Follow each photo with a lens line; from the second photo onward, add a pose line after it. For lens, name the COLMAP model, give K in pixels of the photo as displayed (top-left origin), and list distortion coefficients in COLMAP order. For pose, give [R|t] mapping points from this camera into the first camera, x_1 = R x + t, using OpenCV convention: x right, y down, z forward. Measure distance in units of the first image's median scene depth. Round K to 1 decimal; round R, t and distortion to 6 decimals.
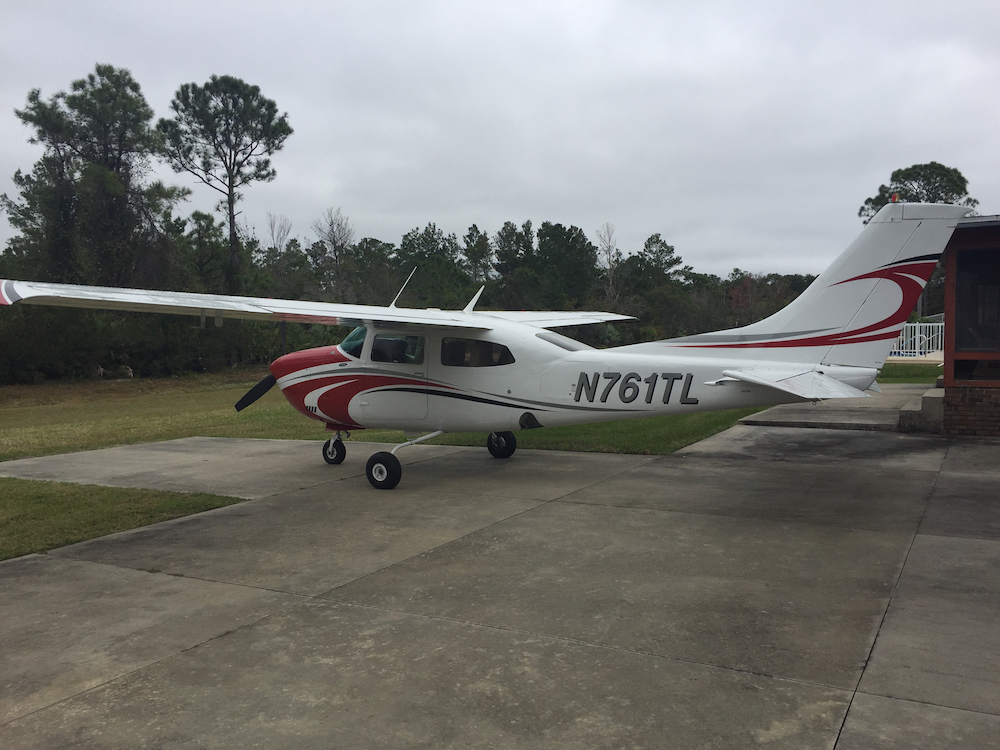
lens RADIAL K [[846.2, 0, 500.0], [0, 846.2, 375.0], [0, 0, 1]] dist [0.004121, -0.000319]
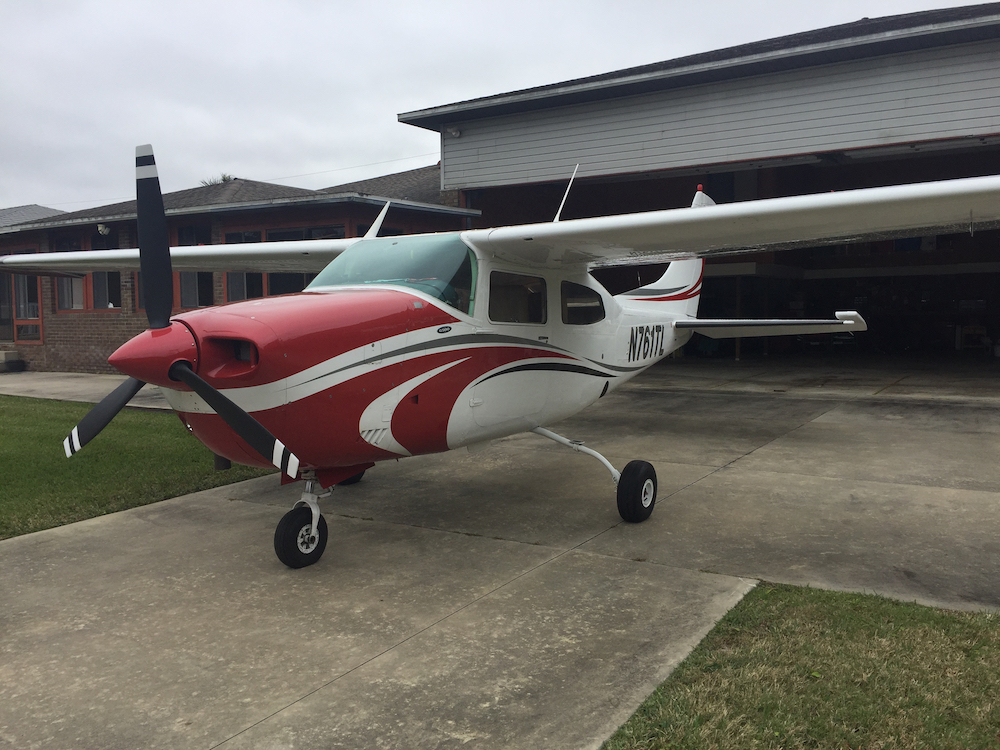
lens RADIAL K [[846.2, 0, 500.0], [0, 846.2, 375.0], [0, 0, 1]] dist [0.004121, -0.000319]
pose [[-0.133934, -0.060096, 0.989166, -0.656745], [0.051213, 0.996406, 0.067470, -0.017270], [-0.989666, 0.059695, -0.130375, 1.054443]]
